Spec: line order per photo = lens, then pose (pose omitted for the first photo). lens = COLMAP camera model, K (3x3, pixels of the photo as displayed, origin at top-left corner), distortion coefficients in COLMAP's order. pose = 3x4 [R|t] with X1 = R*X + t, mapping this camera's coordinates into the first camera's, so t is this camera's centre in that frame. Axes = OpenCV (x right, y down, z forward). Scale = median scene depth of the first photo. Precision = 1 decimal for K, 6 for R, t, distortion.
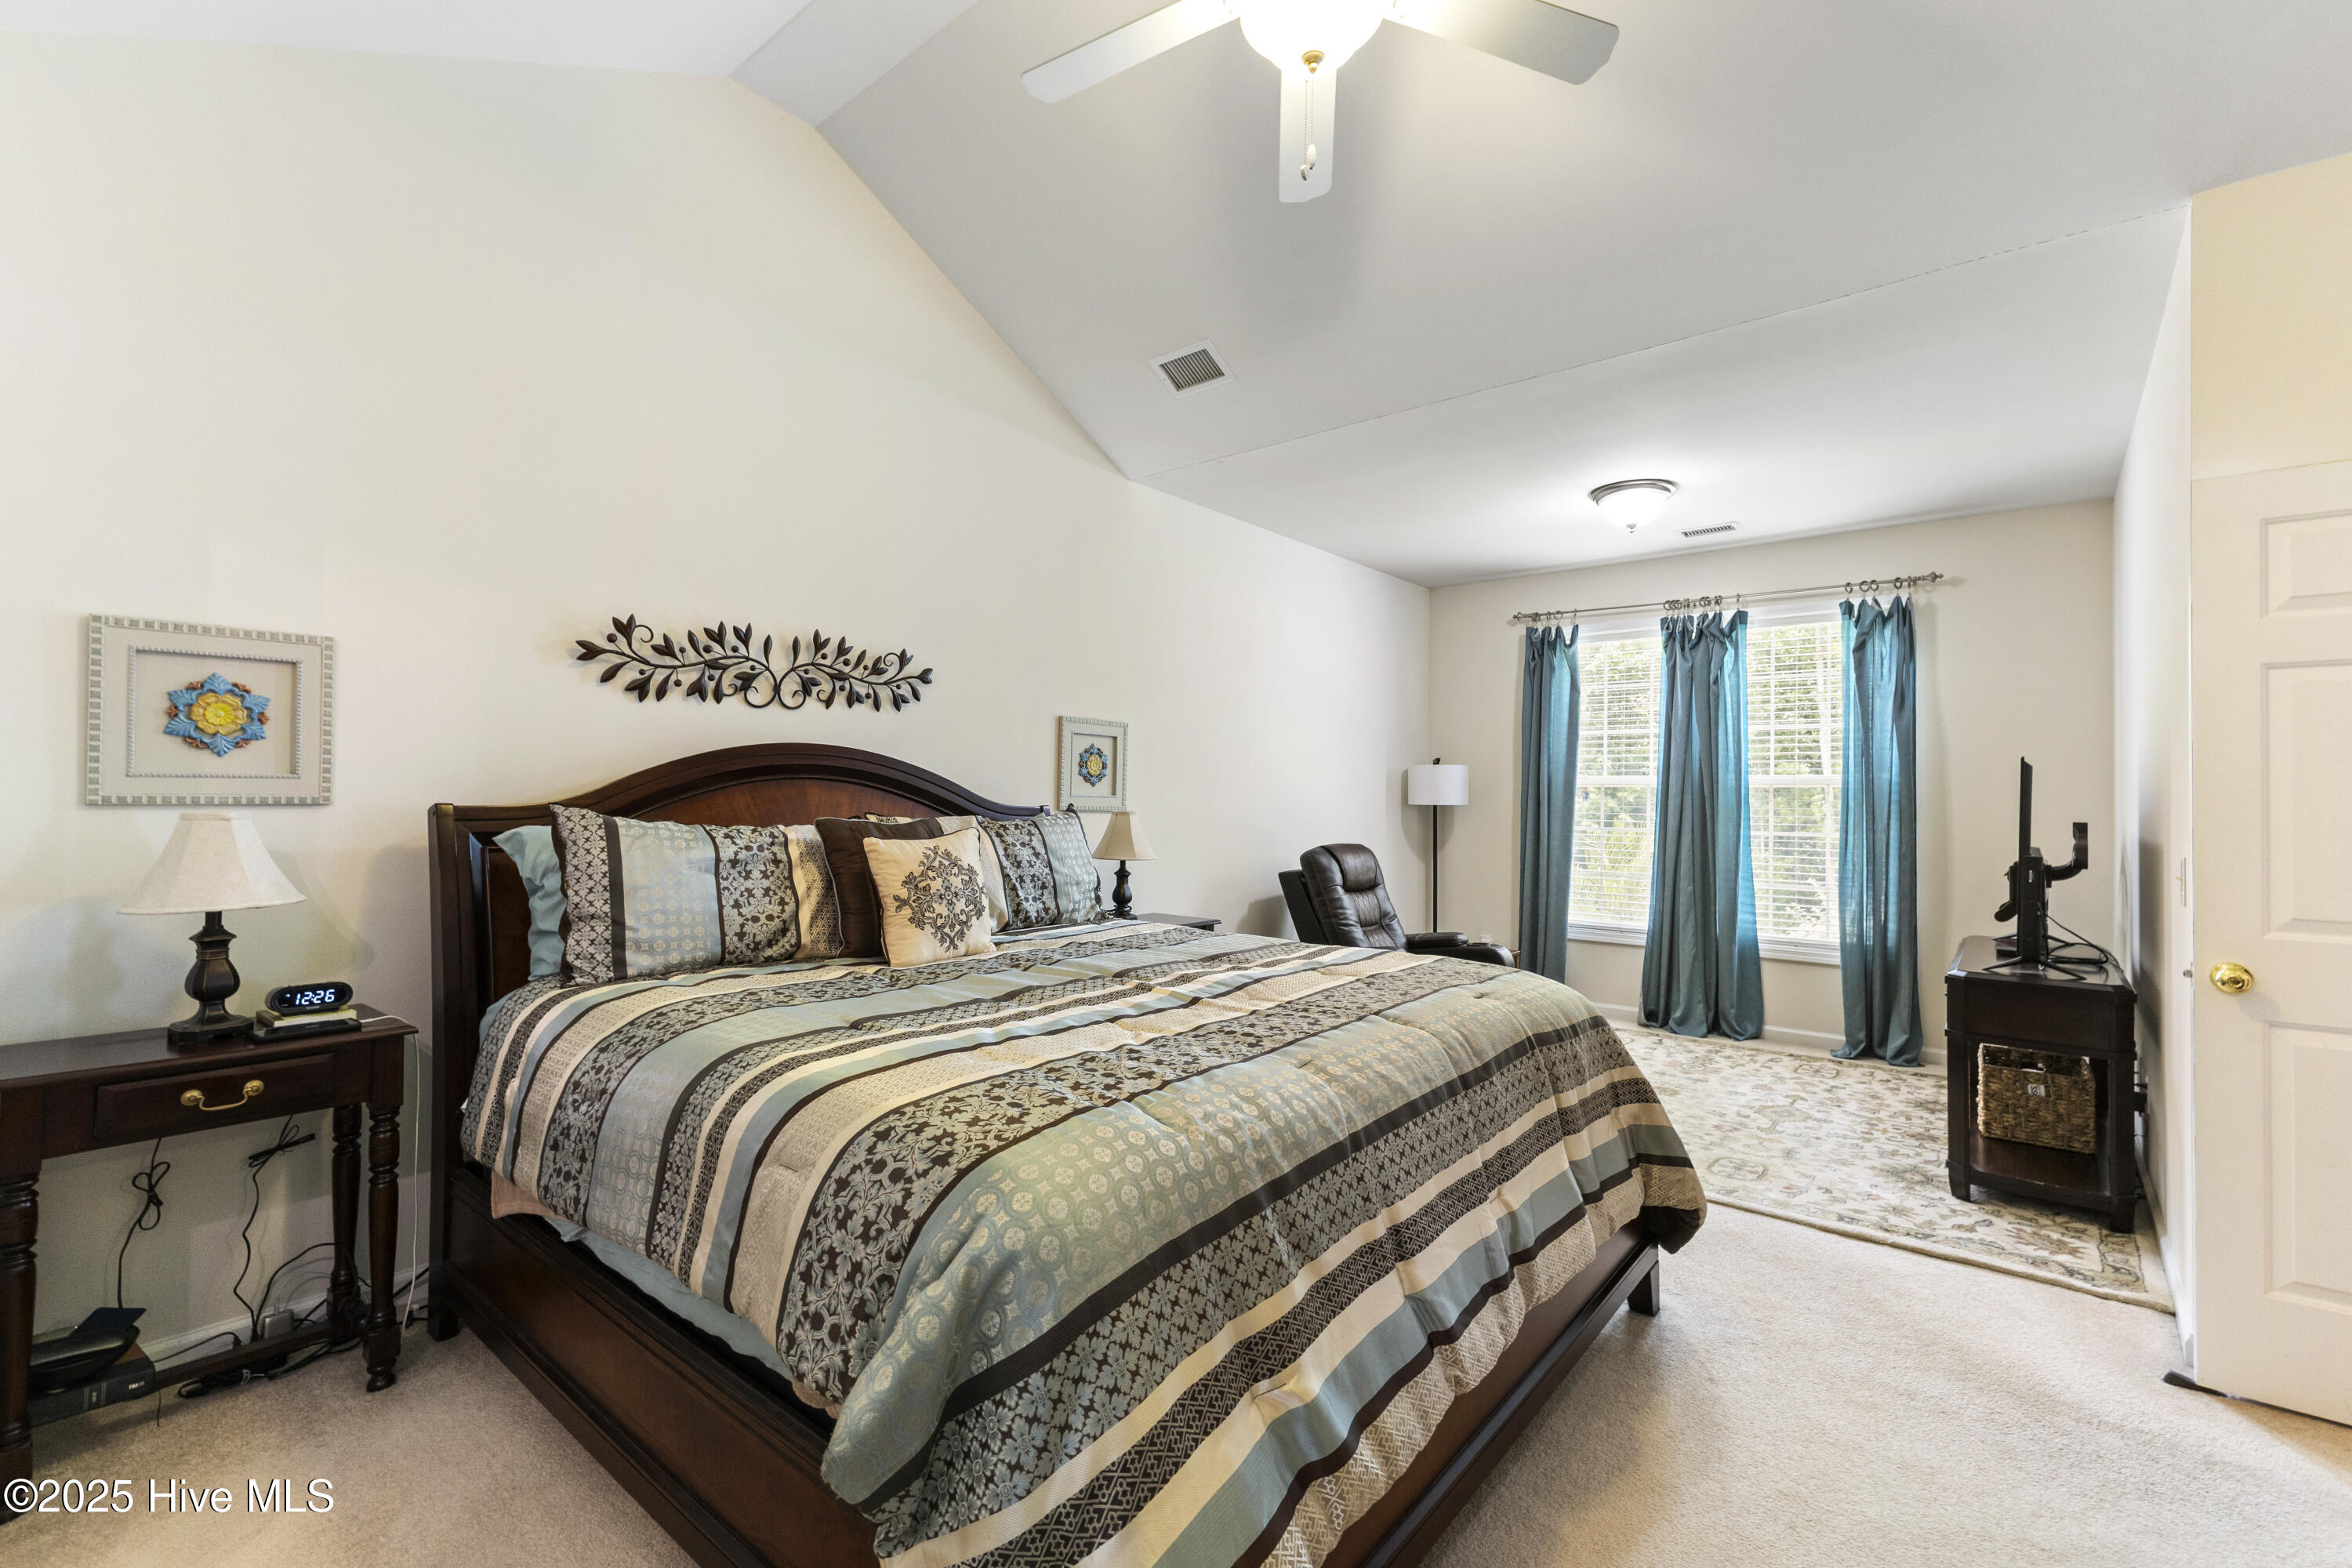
lens RADIAL K [[1017.3, 0, 1174.7], [0, 1017.3, 780.6], [0, 0, 1]] dist [0.010971, -0.001205]
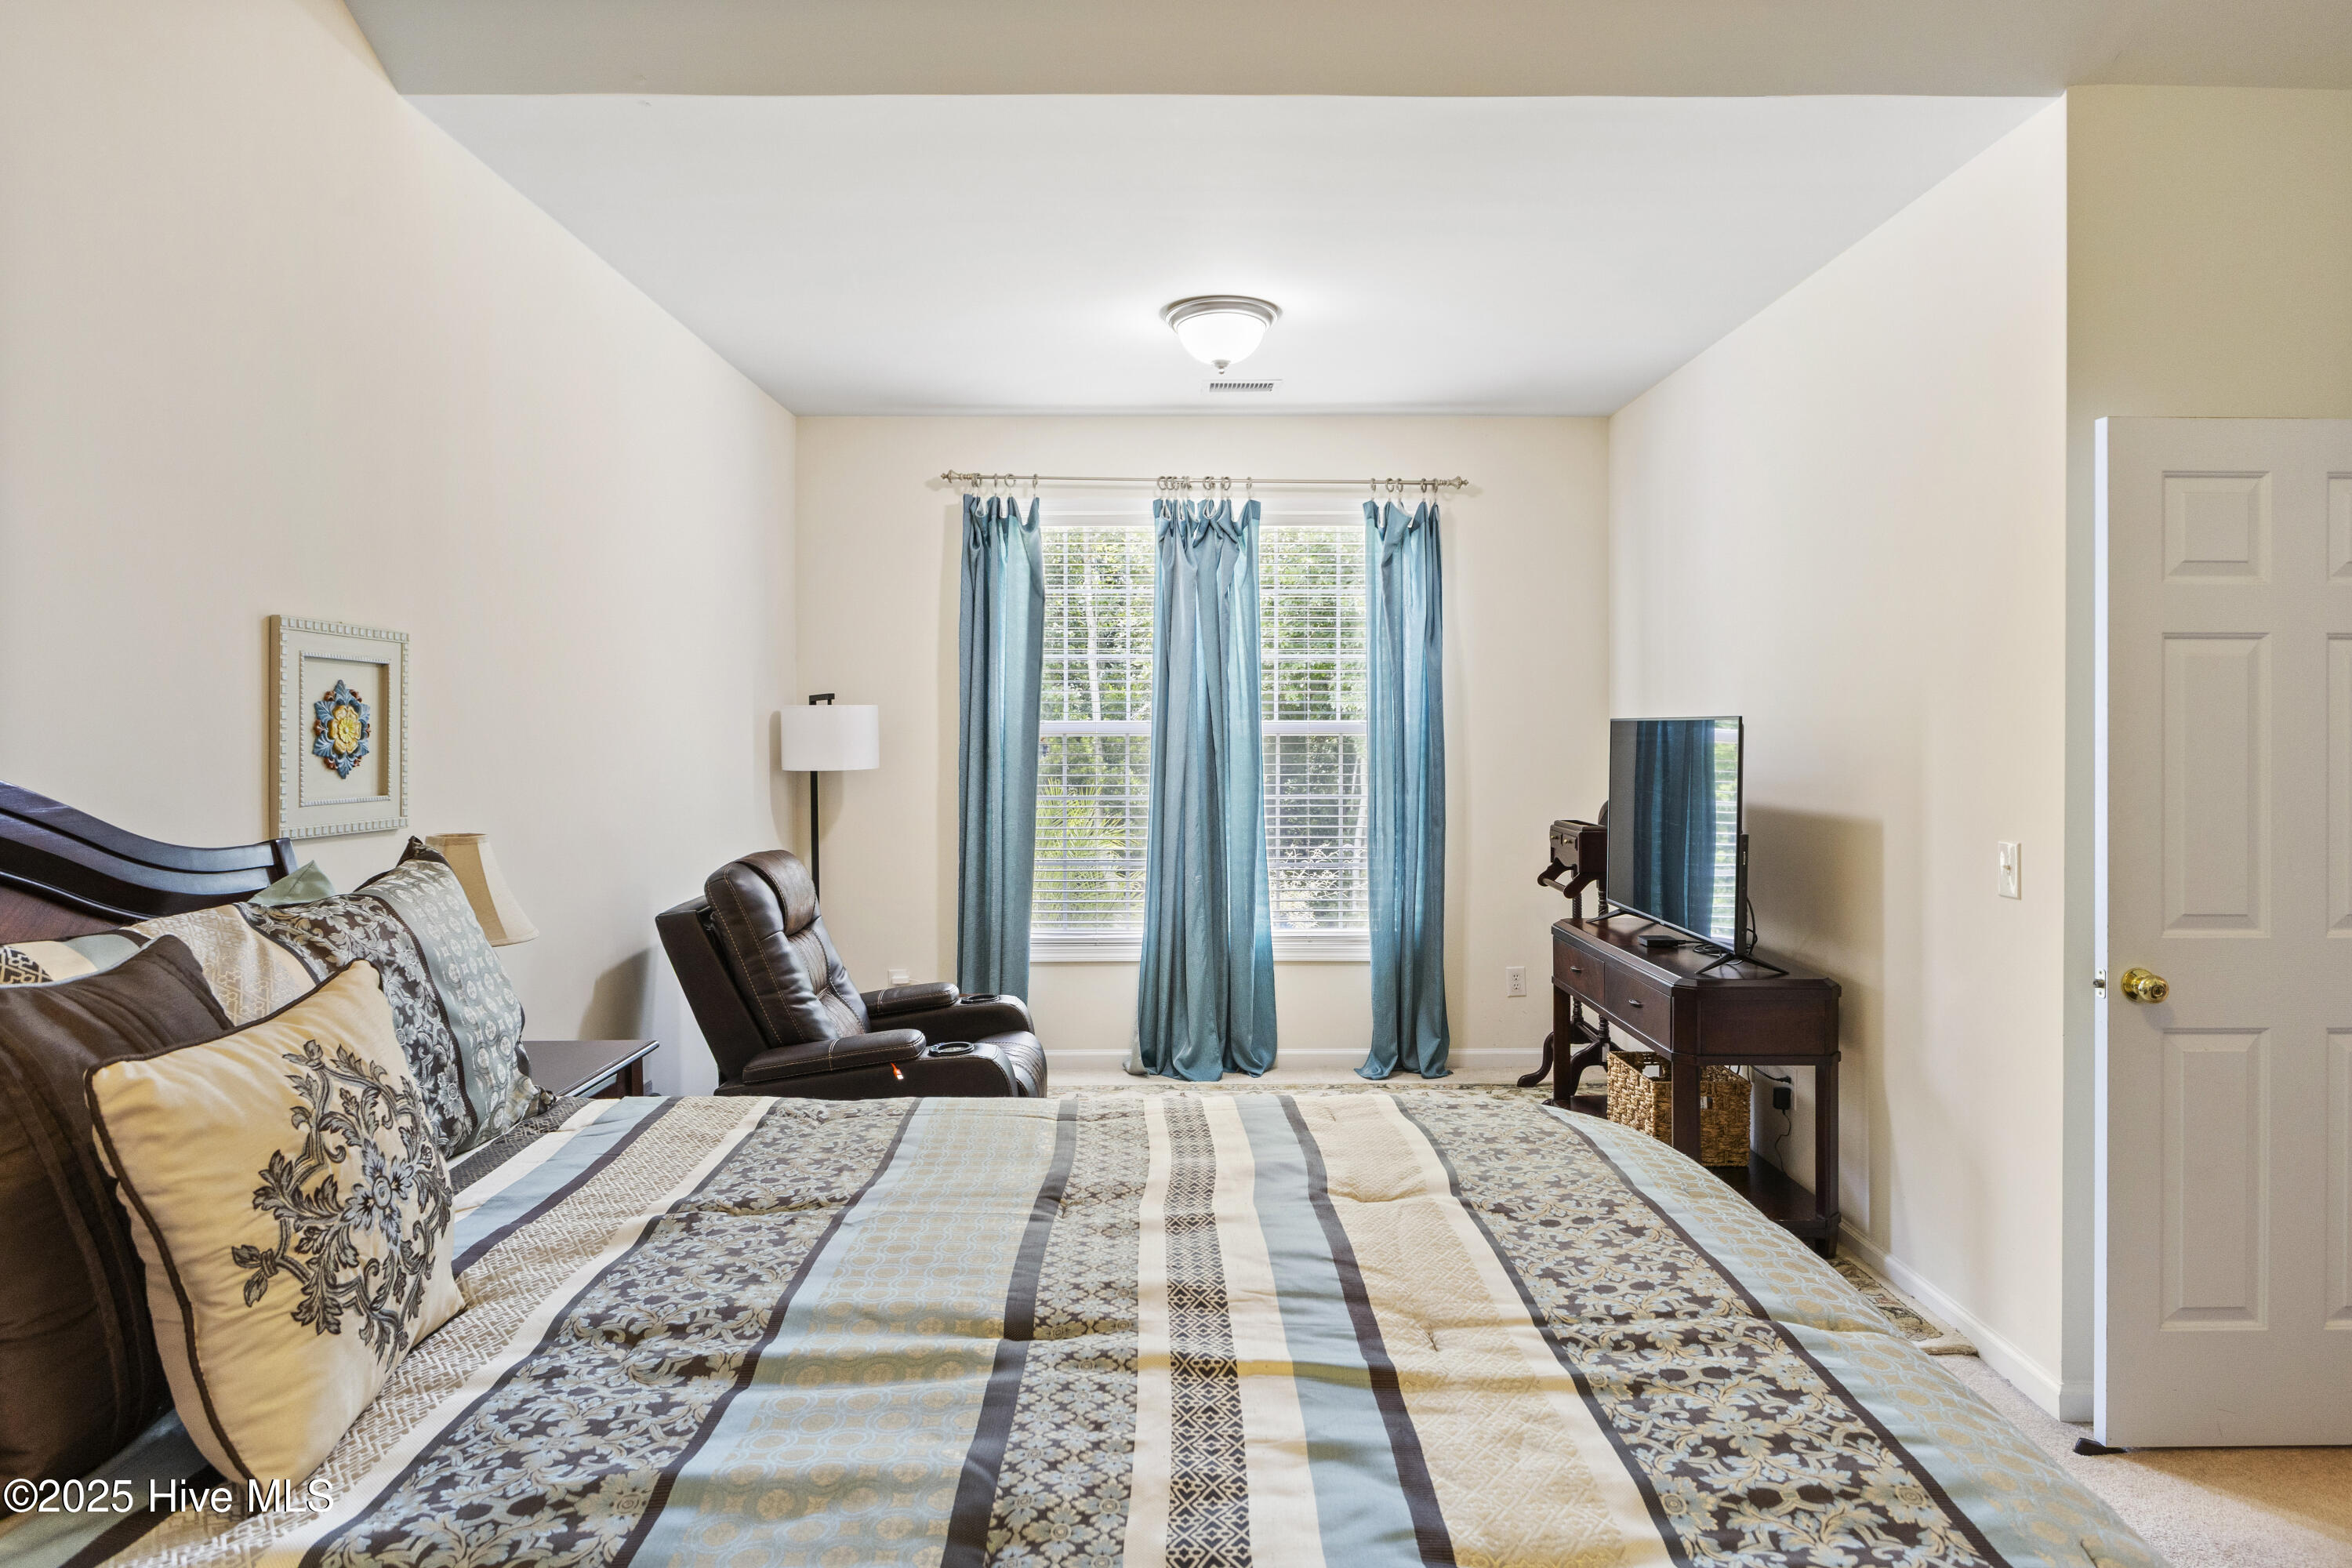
lens RADIAL K [[1410.7, 0, 1149.1], [0, 1410.7, 722.2], [0, 0, 1]] dist [-0.002577, 0.001896]
pose [[0.761086, -0.012827, 0.648524, -0.191251], [0.000336, 0.999812, 0.019381, -0.027400], [-0.648651, -0.014533, 0.760947, 0.293195]]
